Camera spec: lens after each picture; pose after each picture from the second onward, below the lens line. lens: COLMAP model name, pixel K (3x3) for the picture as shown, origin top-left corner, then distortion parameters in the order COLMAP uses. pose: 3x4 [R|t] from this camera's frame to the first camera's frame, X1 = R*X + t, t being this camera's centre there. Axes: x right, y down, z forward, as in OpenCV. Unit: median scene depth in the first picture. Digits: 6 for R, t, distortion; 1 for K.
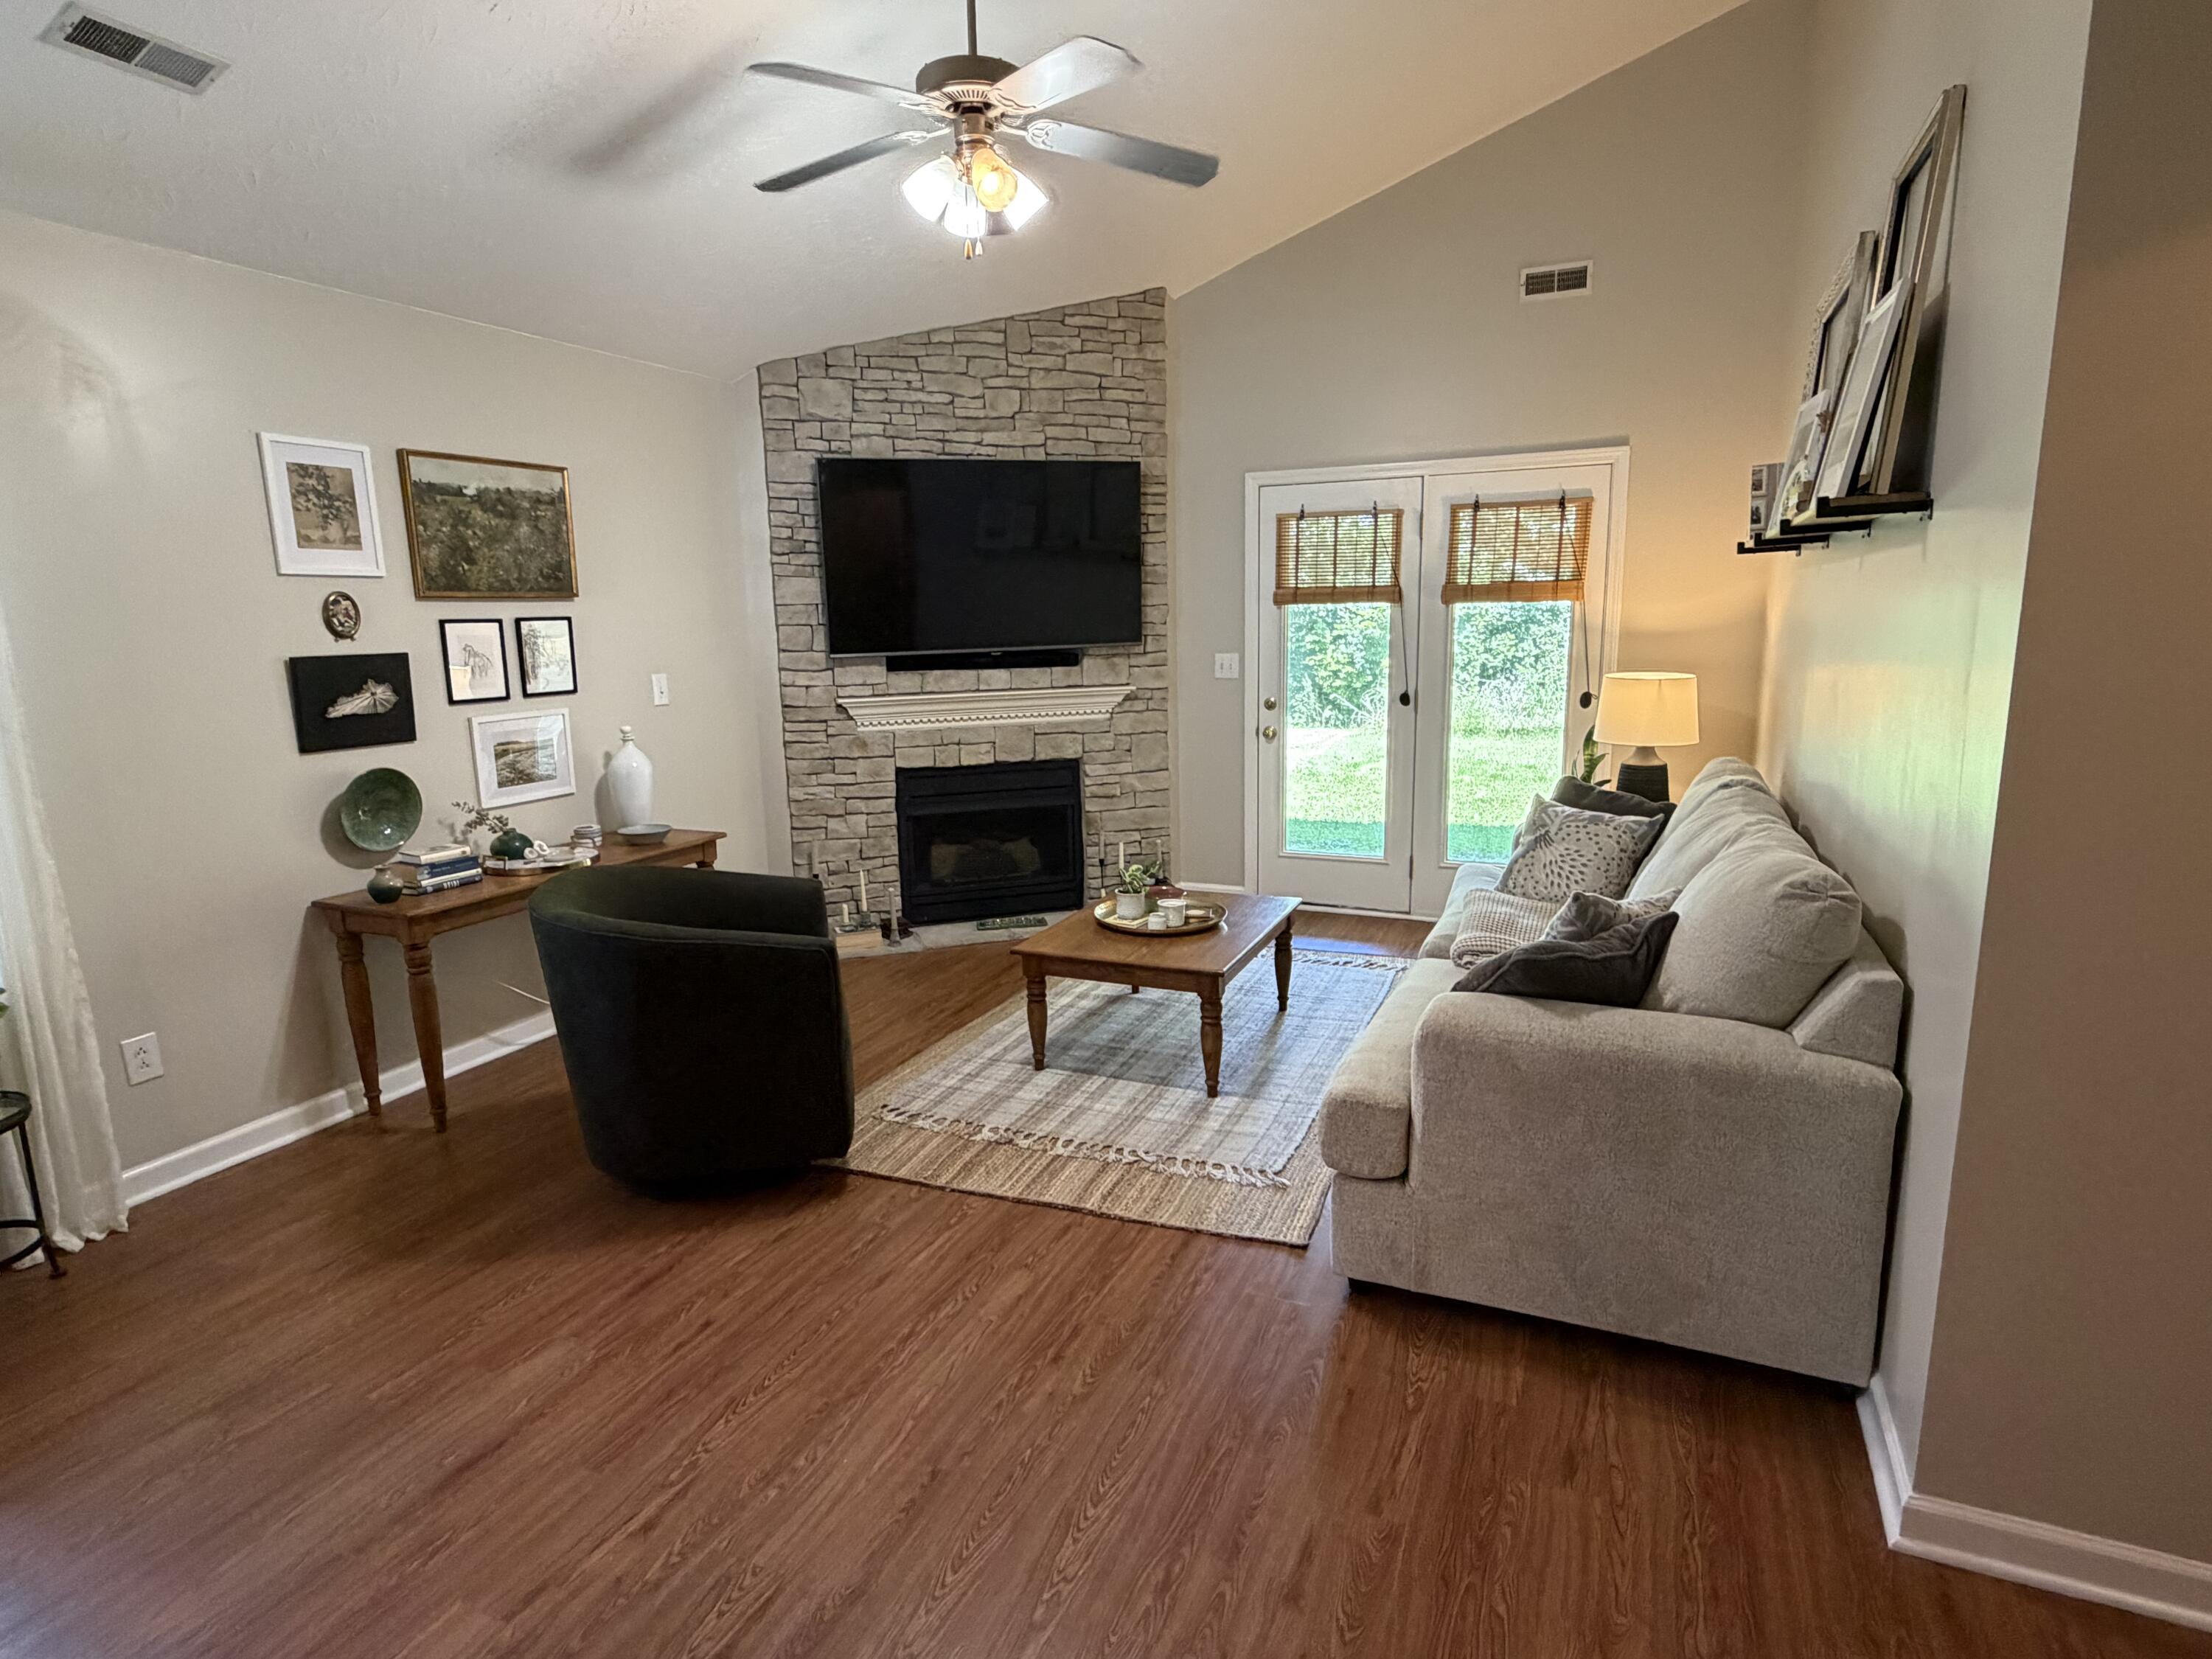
lens RADIAL K [[1159.5, 0, 1110.4], [0, 1159.5, 829.7], [0, 0, 1]] dist [0.000272, -0.000655]
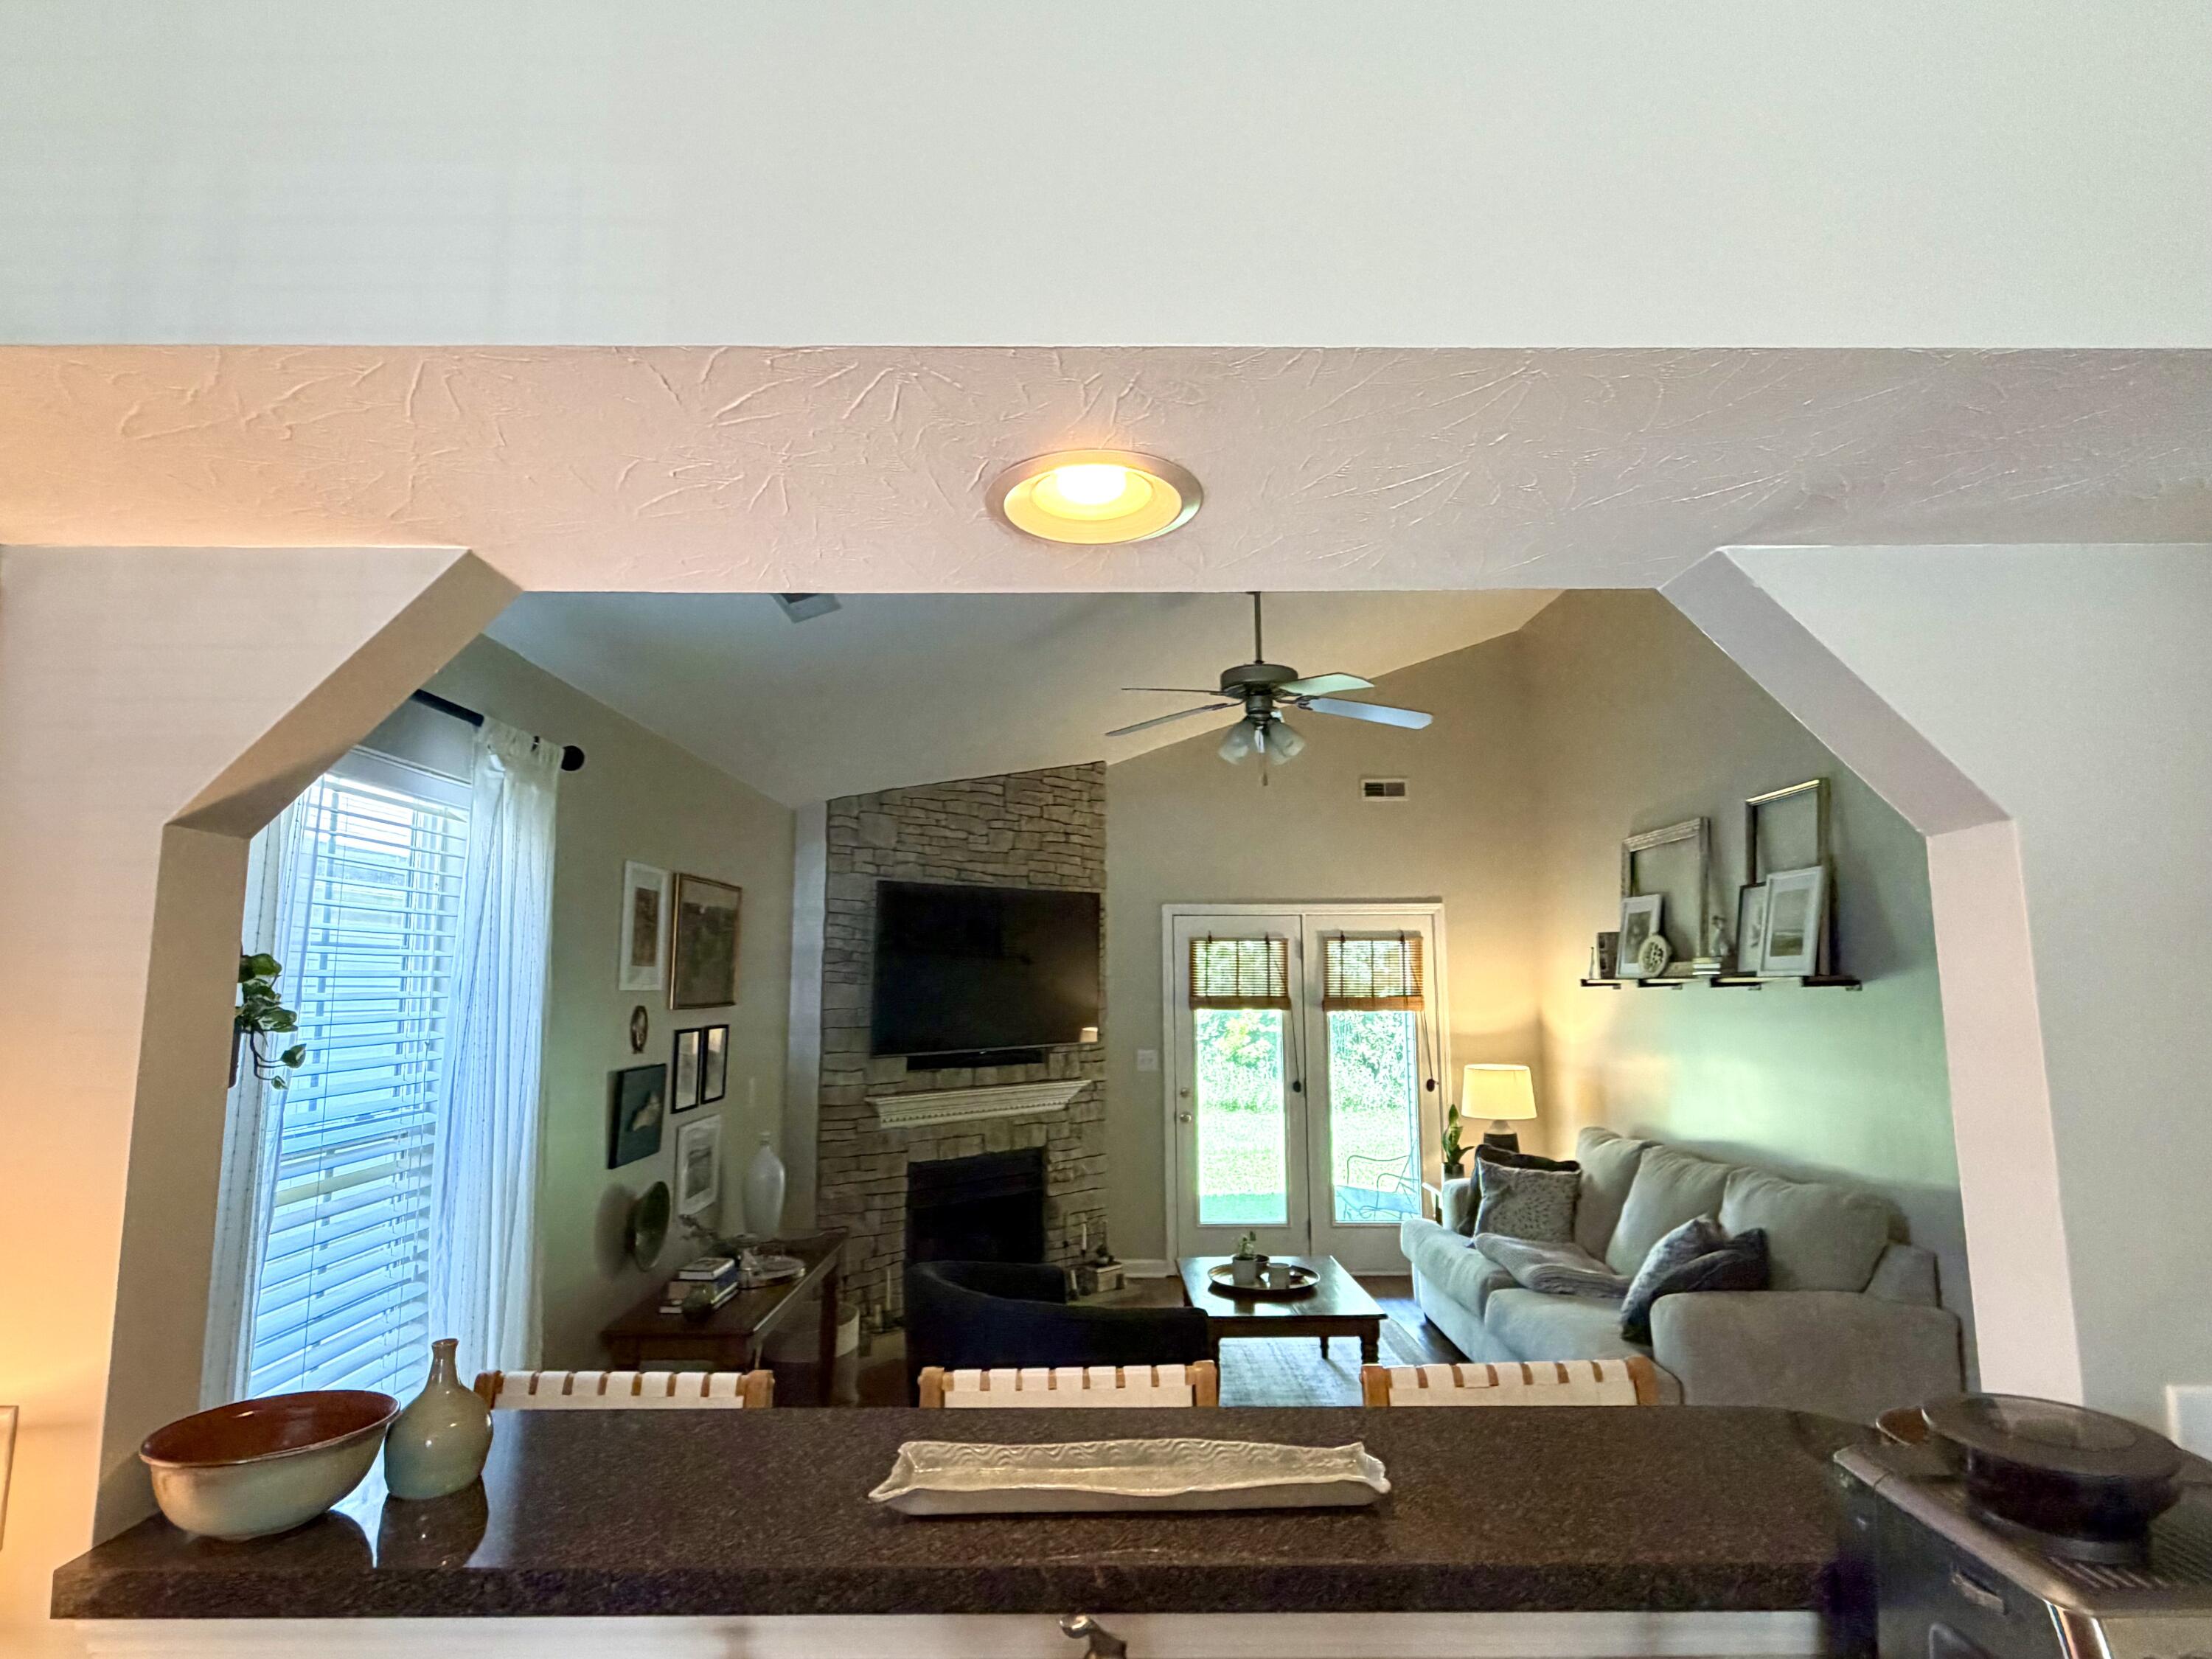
lens RADIAL K [[1159.5, 0, 1110.4], [0, 1159.5, 829.7], [0, 0, 1]] dist [0.000272, -0.000655]
pose [[0.907643, 0.071449, 0.413616, -0.483317], [0.063678, 0.950562, -0.303937, -0.009291], [-0.414884, 0.302205, 0.858221, -0.073945]]
